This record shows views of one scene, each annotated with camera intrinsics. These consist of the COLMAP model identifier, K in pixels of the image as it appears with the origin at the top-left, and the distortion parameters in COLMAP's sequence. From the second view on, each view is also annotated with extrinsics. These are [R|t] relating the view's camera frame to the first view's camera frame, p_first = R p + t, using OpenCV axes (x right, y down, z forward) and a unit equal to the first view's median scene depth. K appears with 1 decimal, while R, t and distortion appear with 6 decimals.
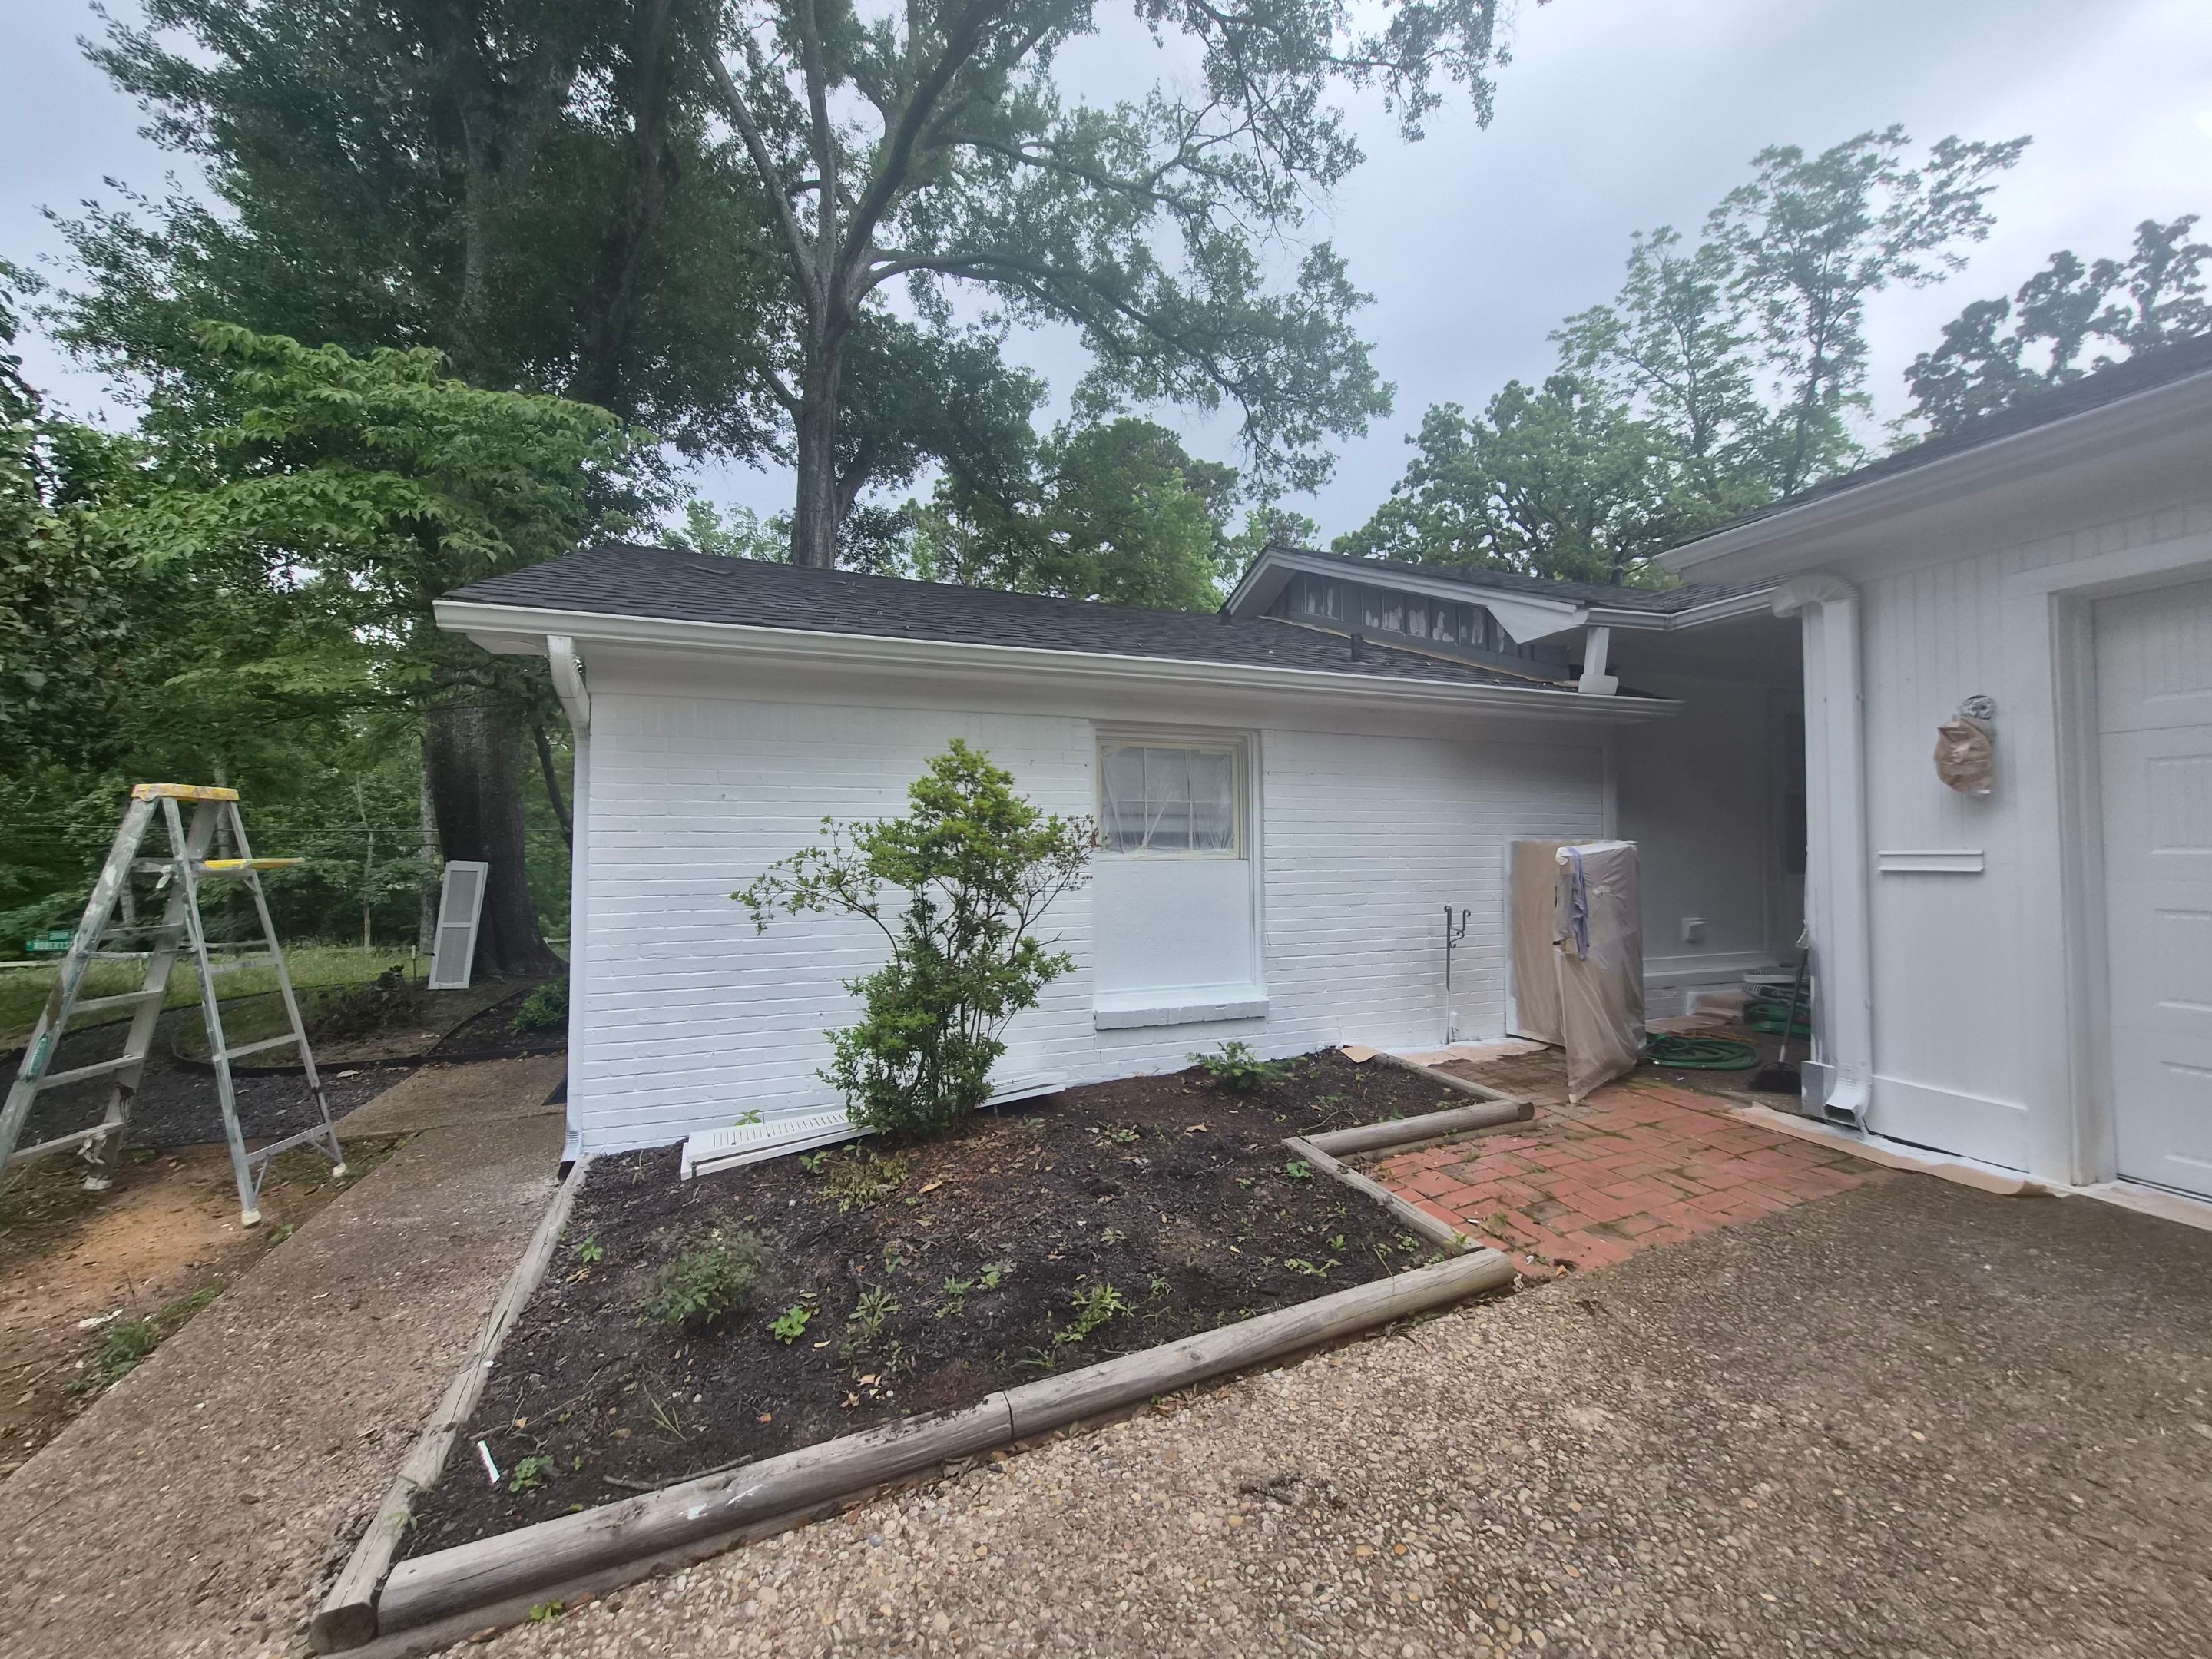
lens RADIAL K [[860.2, 0, 1106.0], [0, 860.2, 829.5], [0, 0, 1]] dist [-0.013418, 0.003760]
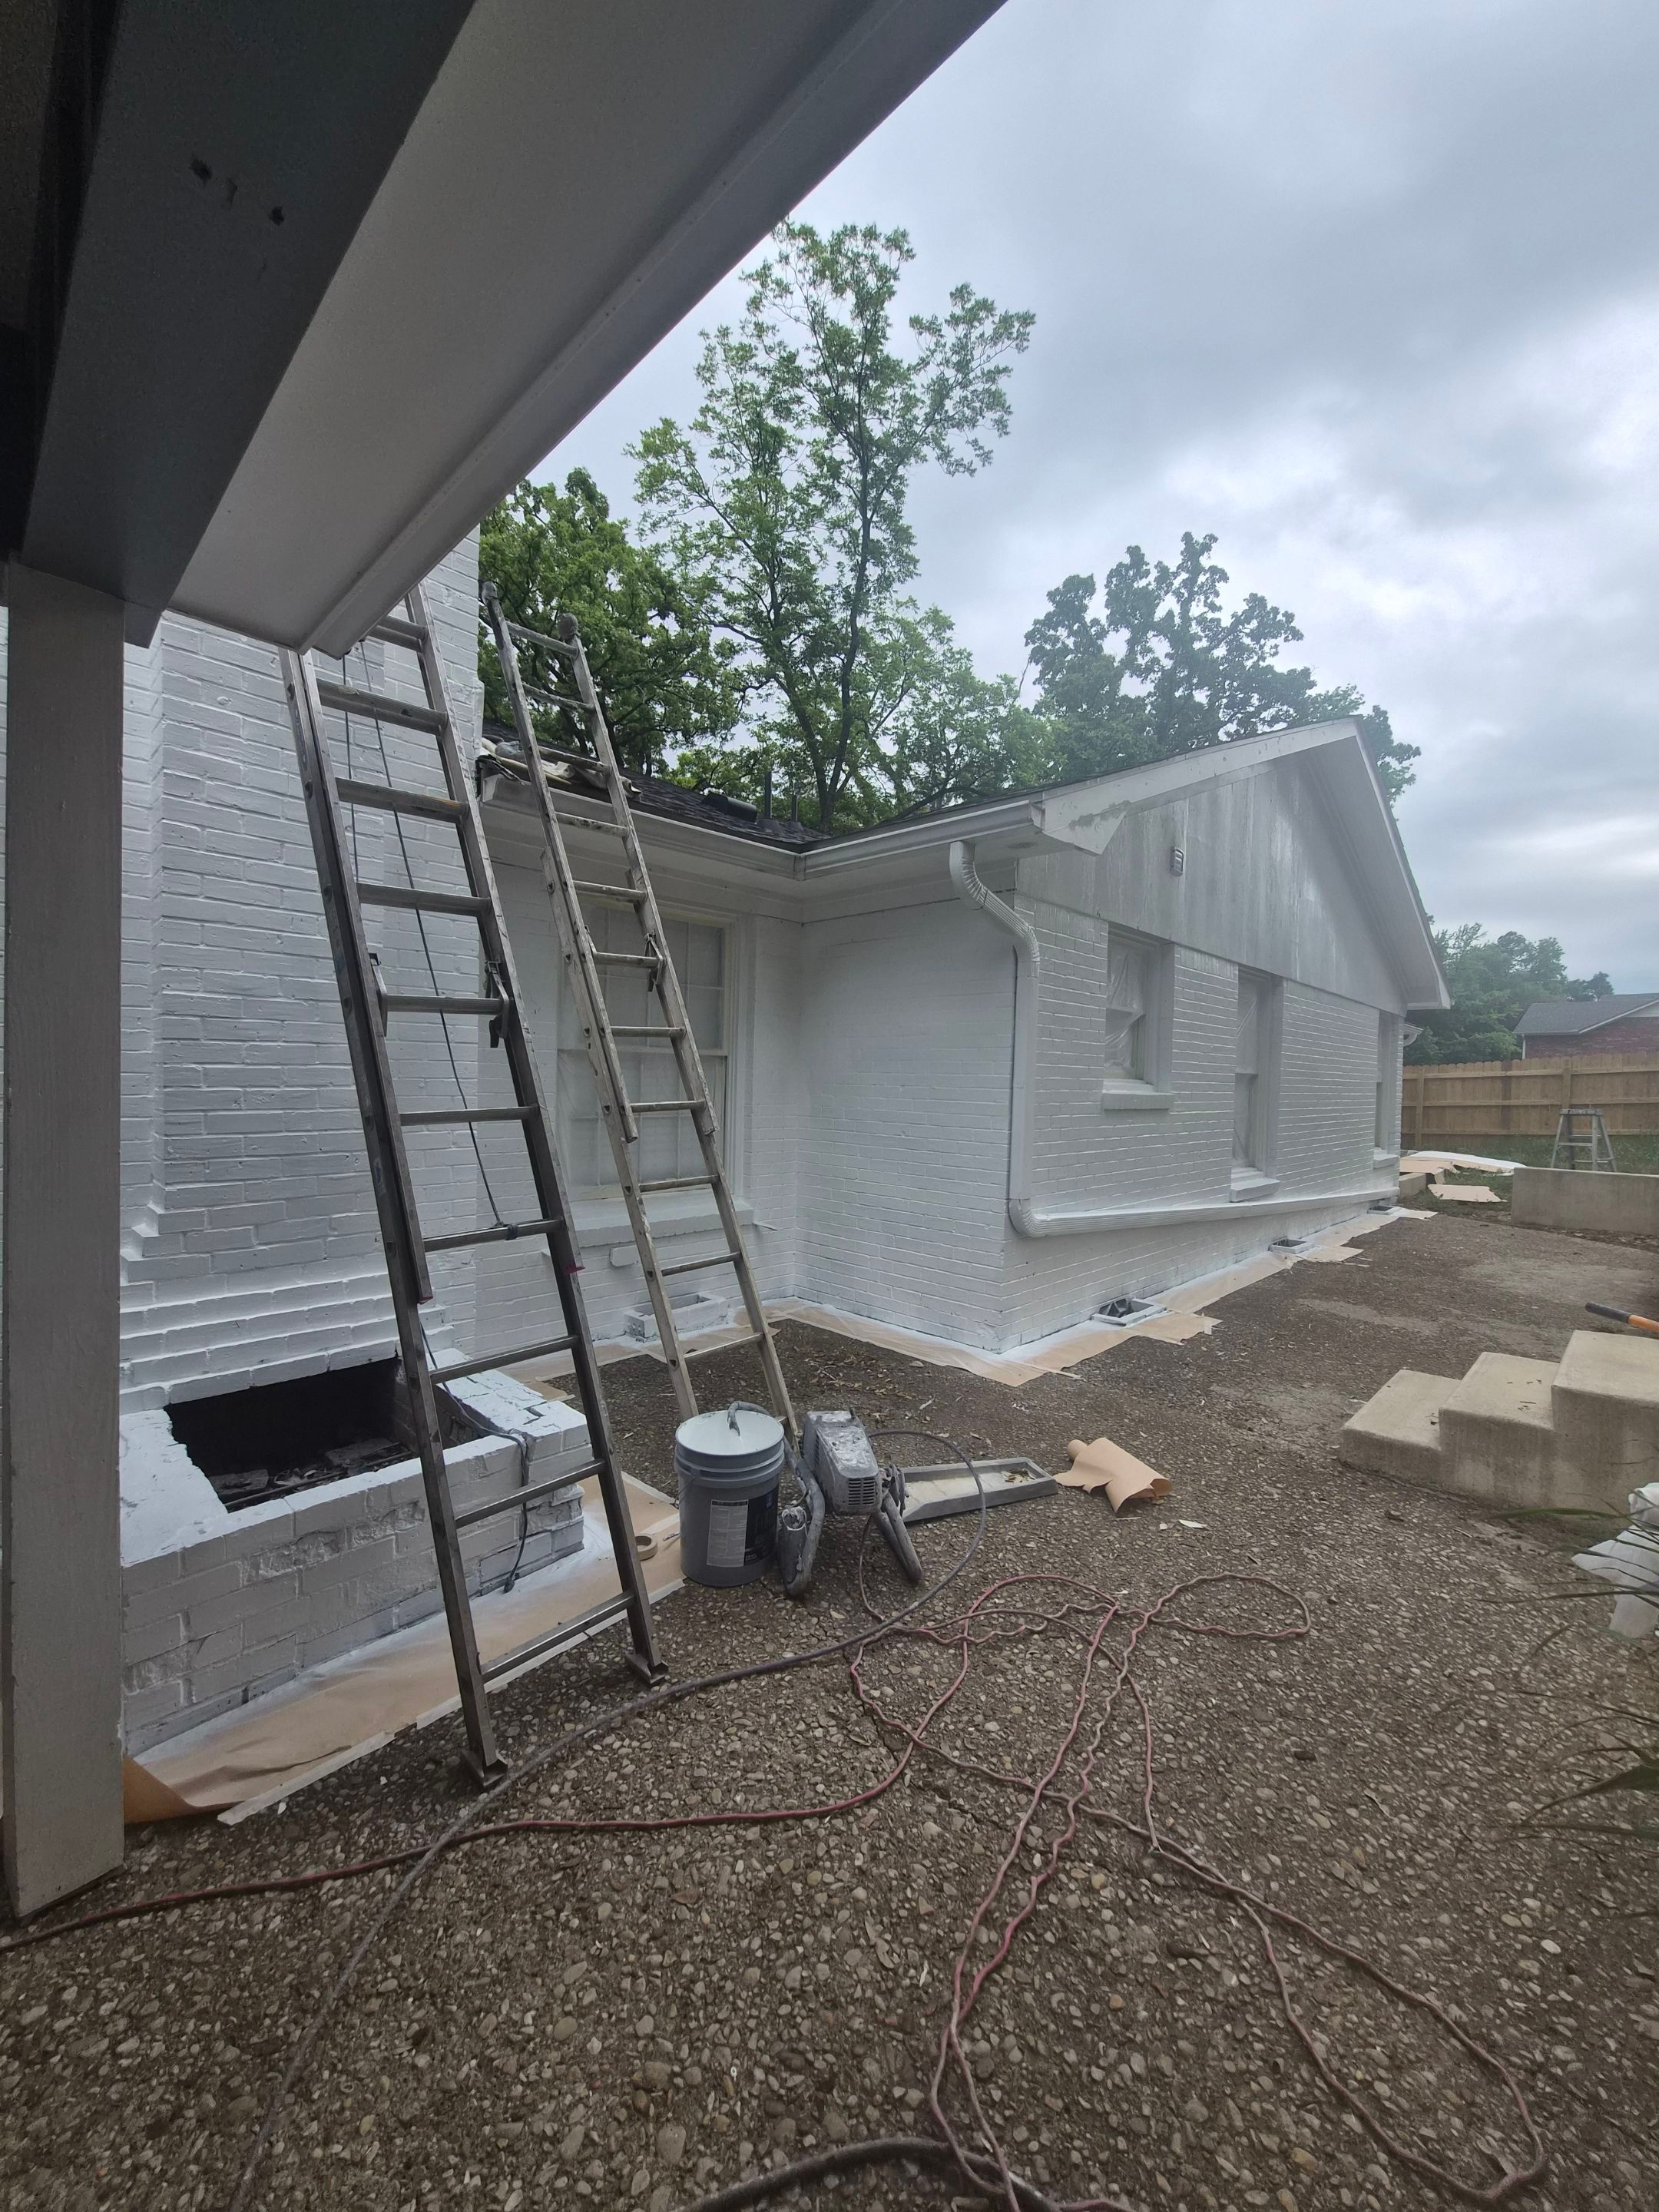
lens RADIAL K [[860.2, 0, 829.5], [0, 860.2, 1106.0], [0, 0, 1]] dist [-0.013418, 0.003760]
pose [[0.905982, 0.019889, 0.422849, 0.415801], [-0.044375, 0.997854, 0.048143, -0.011836], [-0.420984, -0.062380, 0.904921, 0.176995]]
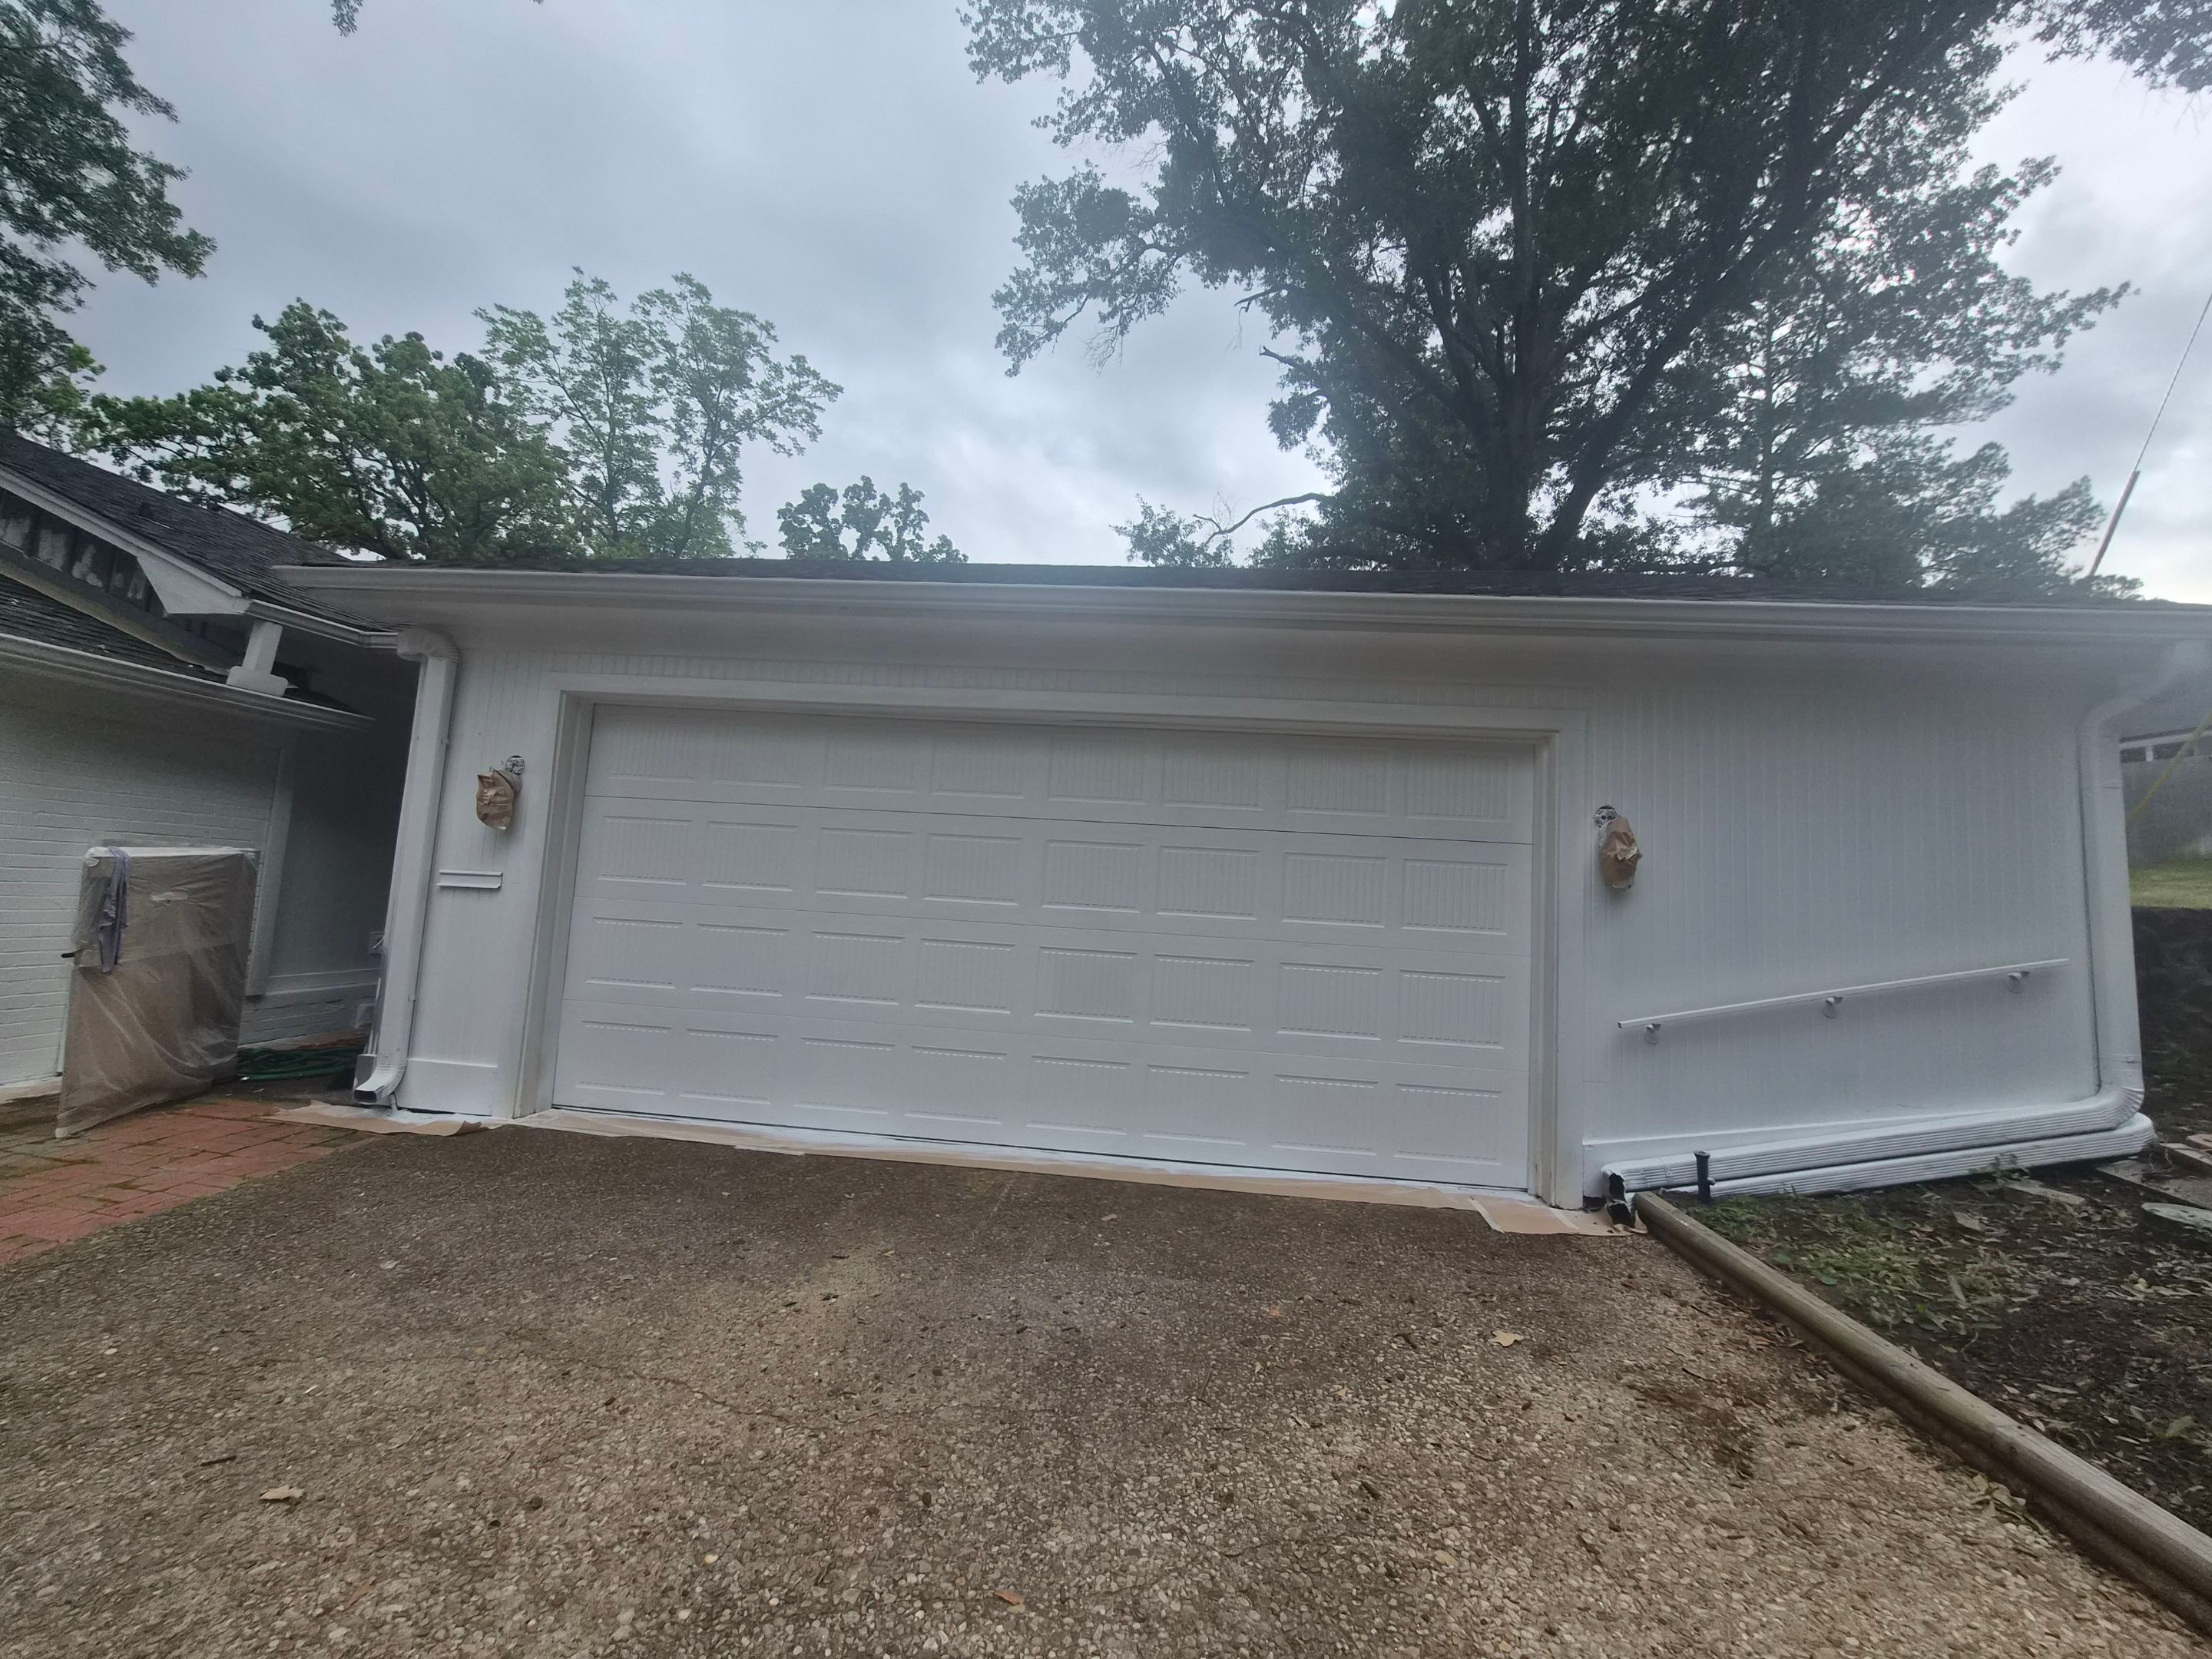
lens RADIAL K [[873.8, 0, 1106.0], [0, 873.8, 829.5], [0, 0, 1]] dist [-0.011507, 0.002650]
pose [[0.432507, 0.100343, 0.896030, 0.030491], [-0.078790, 0.994192, -0.073304, -0.002271], [-0.898181, -0.038894, 0.437901, -0.055786]]
